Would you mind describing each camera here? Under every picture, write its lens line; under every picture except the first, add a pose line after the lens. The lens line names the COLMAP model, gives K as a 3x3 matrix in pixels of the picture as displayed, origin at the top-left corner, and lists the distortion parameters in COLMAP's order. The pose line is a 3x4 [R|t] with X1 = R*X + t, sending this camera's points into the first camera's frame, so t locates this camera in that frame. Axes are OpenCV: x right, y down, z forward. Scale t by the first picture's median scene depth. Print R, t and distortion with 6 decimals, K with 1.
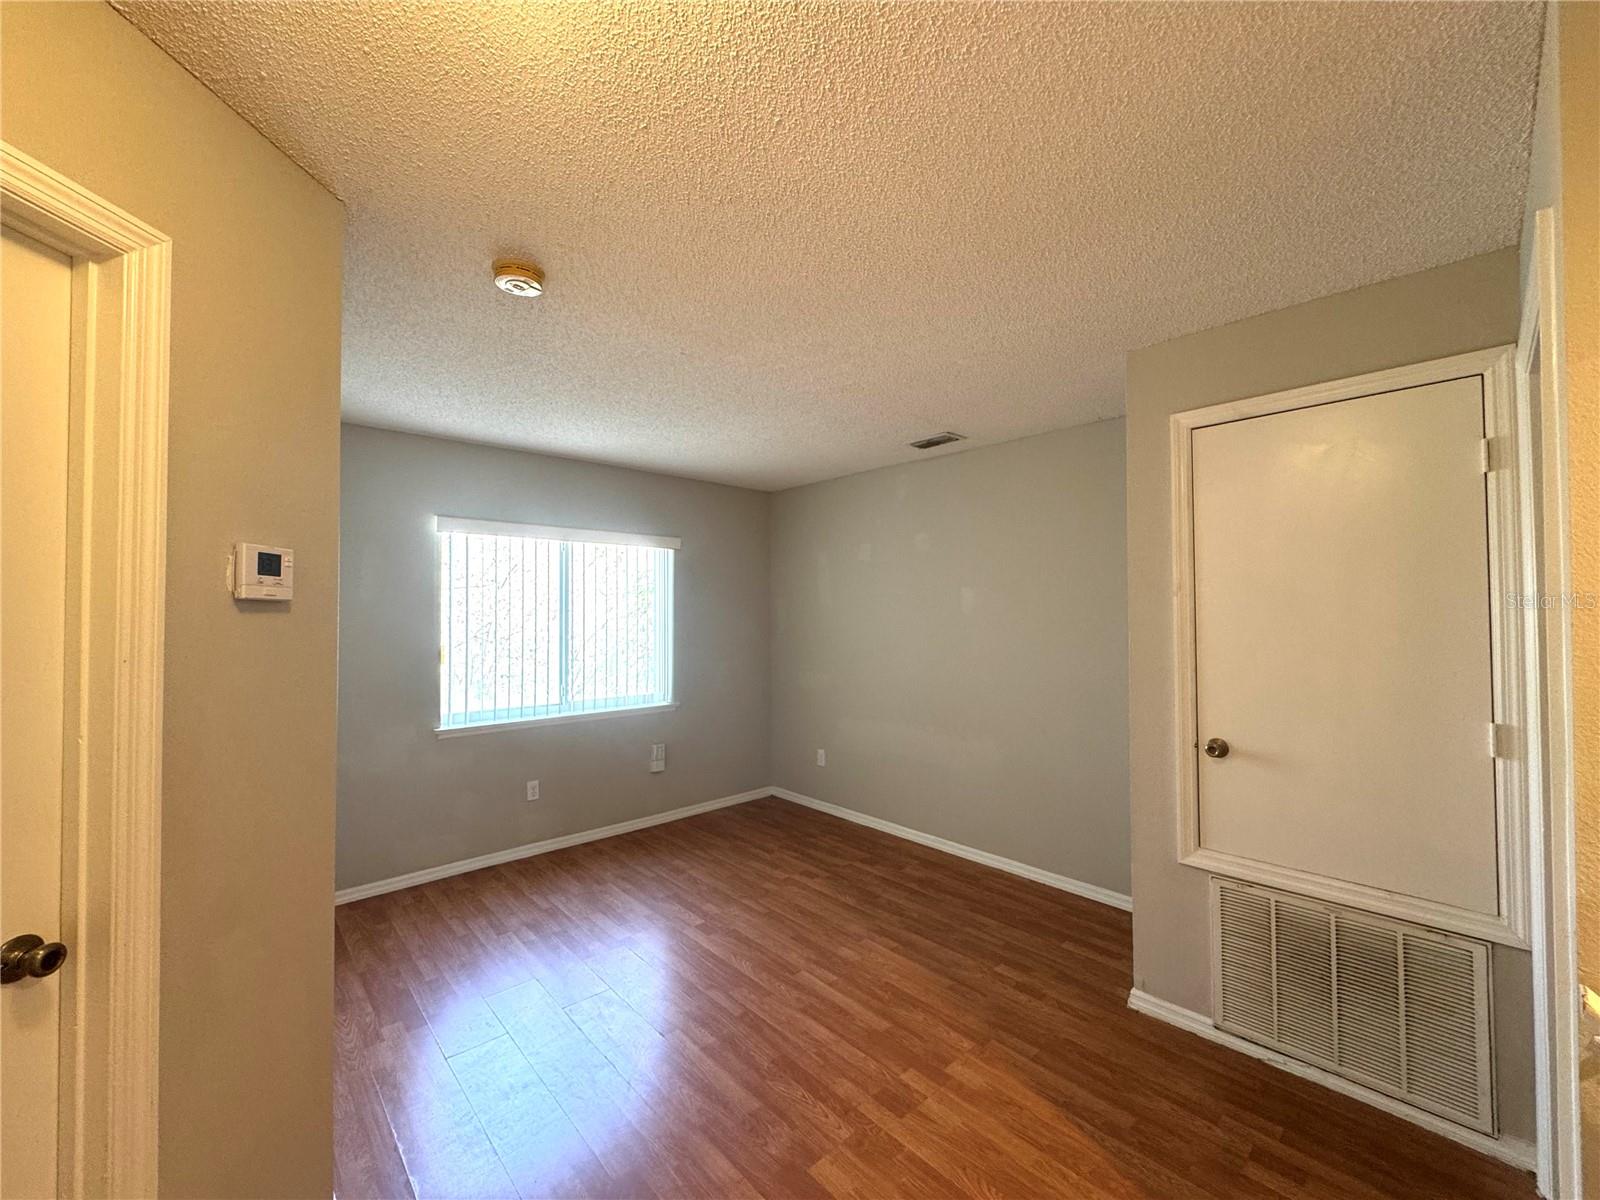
lens RADIAL K [[639.3, 0, 800.4], [0, 639.3, 601.4], [0, 0, 1]] dist [-0.001606, 0.000479]
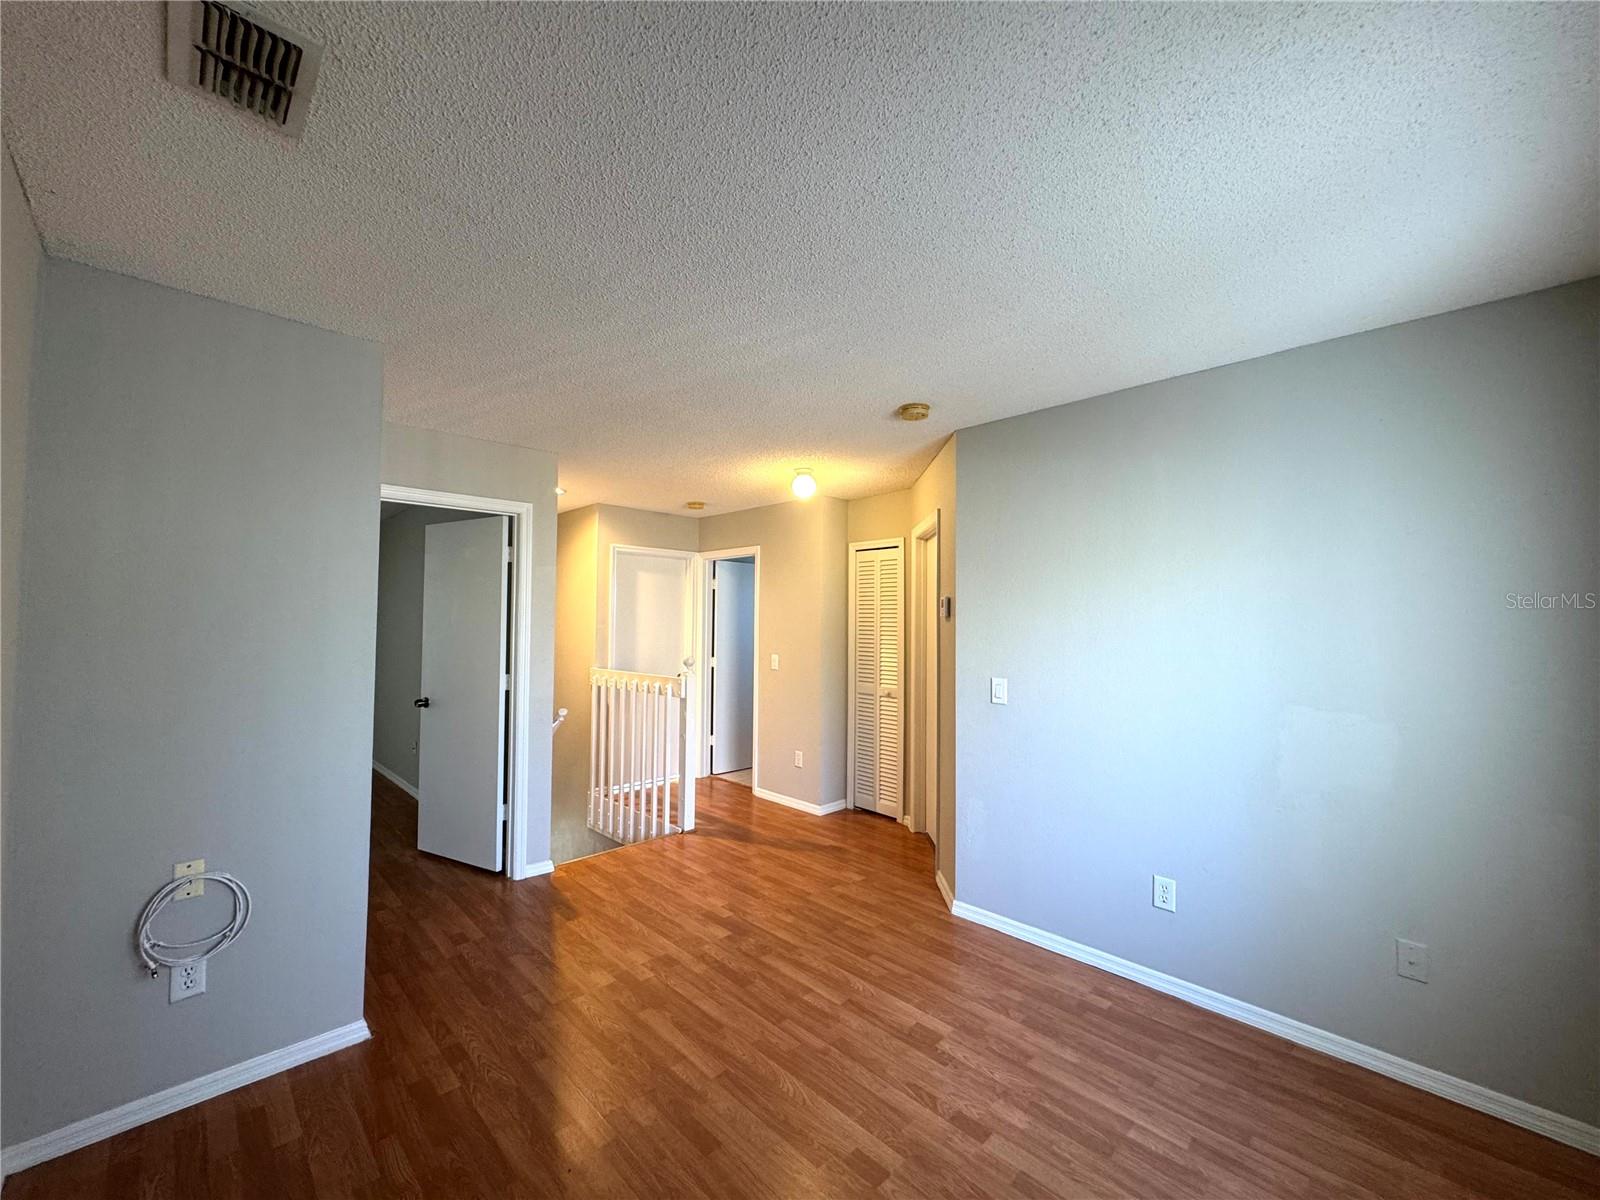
lens RADIAL K [[639.3, 0, 800.4], [0, 639.3, 607.5], [0, 0, 1]] dist [-0.001606, 0.000479]
pose [[-0.999483, -0.004881, -0.031778, -0.087232], [-0.003537, 0.999102, -0.042230, 0.043700], [0.031956, -0.042096, -0.998602, 2.095720]]
